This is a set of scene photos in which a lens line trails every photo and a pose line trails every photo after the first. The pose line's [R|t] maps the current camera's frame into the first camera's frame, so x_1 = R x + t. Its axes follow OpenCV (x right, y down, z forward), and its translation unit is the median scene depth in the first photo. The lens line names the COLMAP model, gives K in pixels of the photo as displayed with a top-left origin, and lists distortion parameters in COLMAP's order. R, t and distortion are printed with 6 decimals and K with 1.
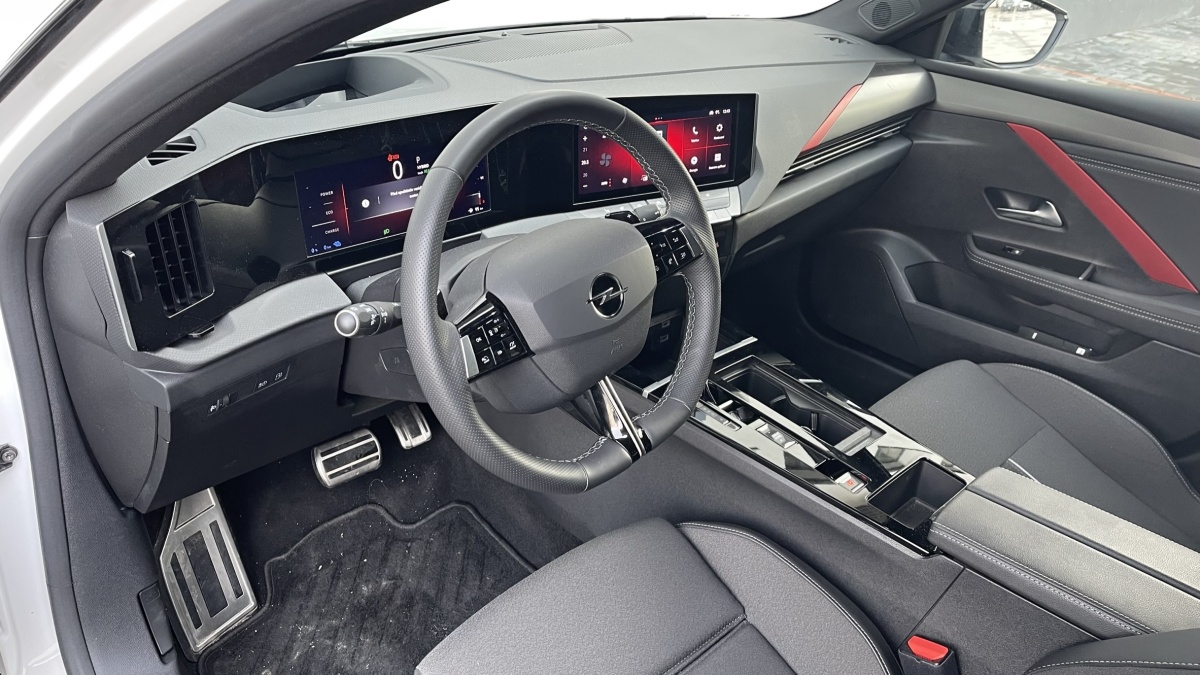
lens RADIAL K [[915.5, 0, 597.2], [0, 915.5, 336.2], [0, 0, 1]] dist [0.050966, -0.050264]
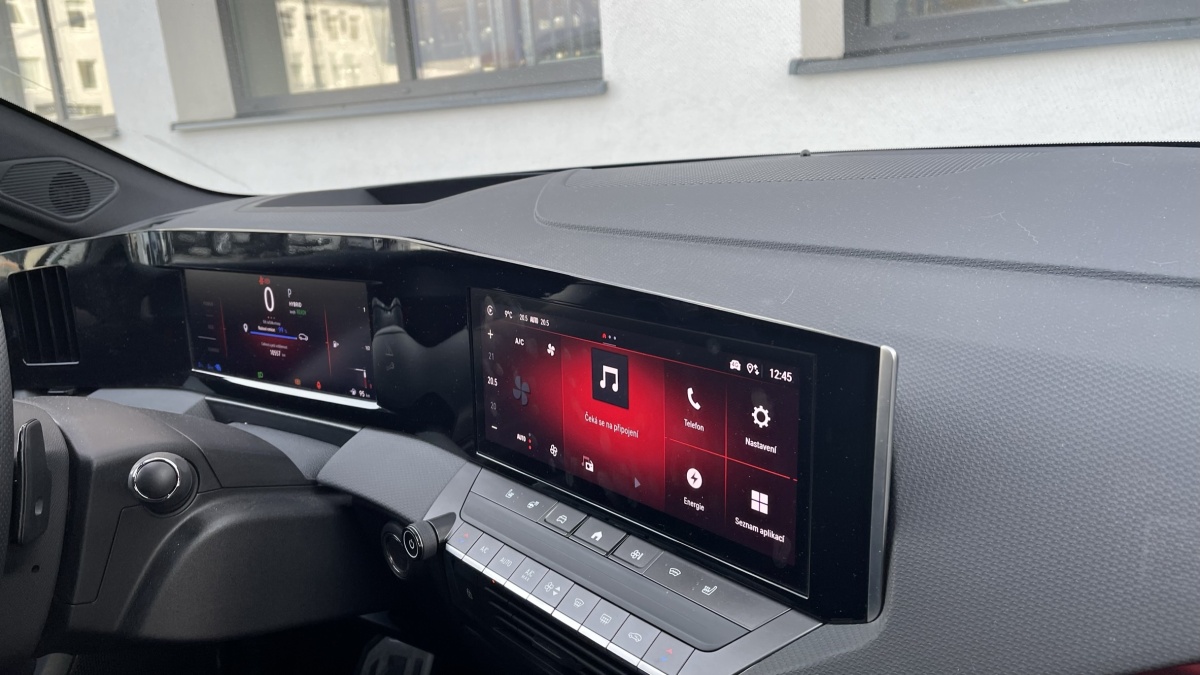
lens RADIAL K [[915.5, 0, 576.4], [0, 915.5, 323.2], [0, 0, 1]] dist [0.050966, -0.050264]
pose [[0.167559, 0.191164, -0.967151, 0.436796], [-0.363125, 0.924016, 0.119727, -0.276211], [0.916550, 0.331135, 0.224244, 0.866268]]
